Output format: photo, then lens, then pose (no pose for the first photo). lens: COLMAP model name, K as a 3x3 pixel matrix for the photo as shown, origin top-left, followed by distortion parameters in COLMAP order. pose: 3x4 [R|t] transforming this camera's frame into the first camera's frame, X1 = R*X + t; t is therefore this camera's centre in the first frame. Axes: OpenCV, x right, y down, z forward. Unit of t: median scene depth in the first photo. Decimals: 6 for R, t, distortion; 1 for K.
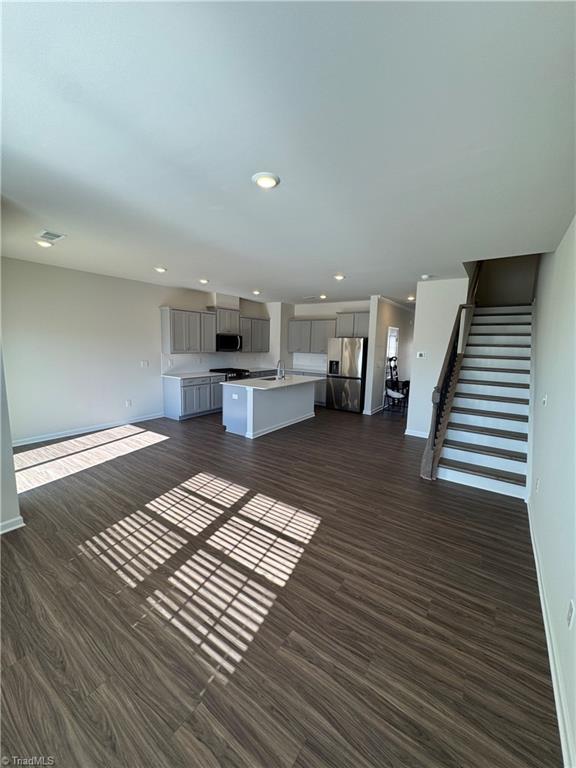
lens RADIAL K [[305.8, 0, 288.5], [0, 305.8, 387.3], [0, 0, 1]] dist [-0.003958, 0.000814]
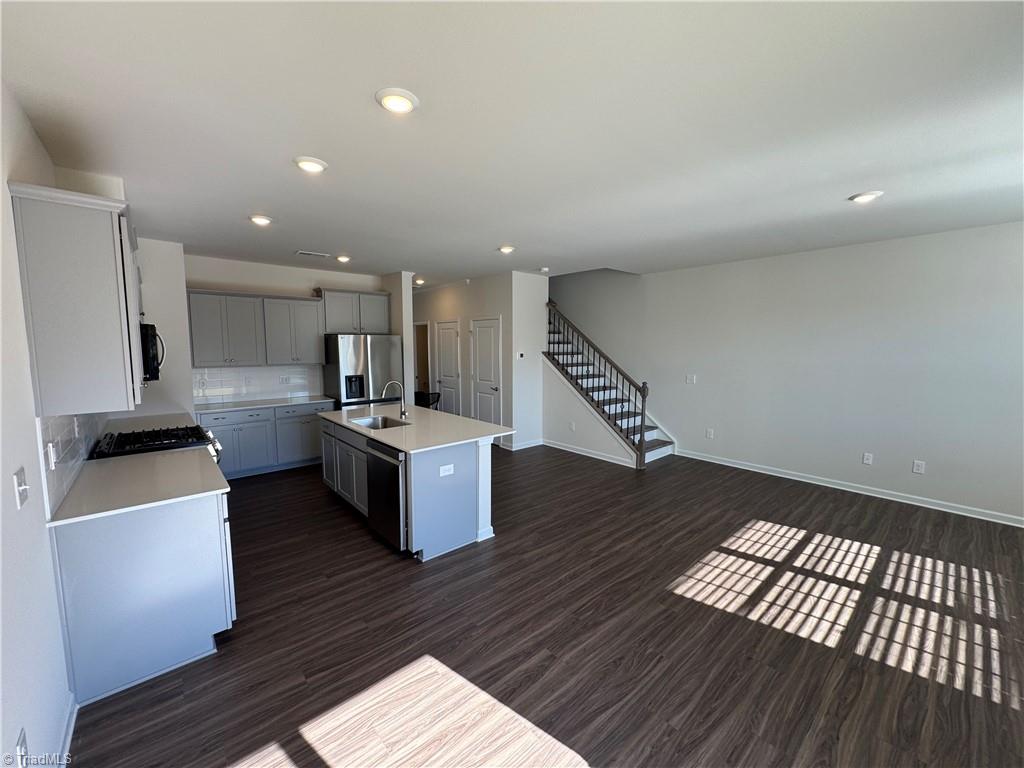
lens RADIAL K [[407.8, 0, 517.1], [0, 407.8, 380.1], [0, 0, 1]] dist [-0.003958, 0.000814]
pose [[0.227075, -0.108649, 0.967798, -1.316033], [0.144318, 0.986539, 0.076892, -0.238047], [-0.963125, 0.122211, 0.239698, 1.378885]]
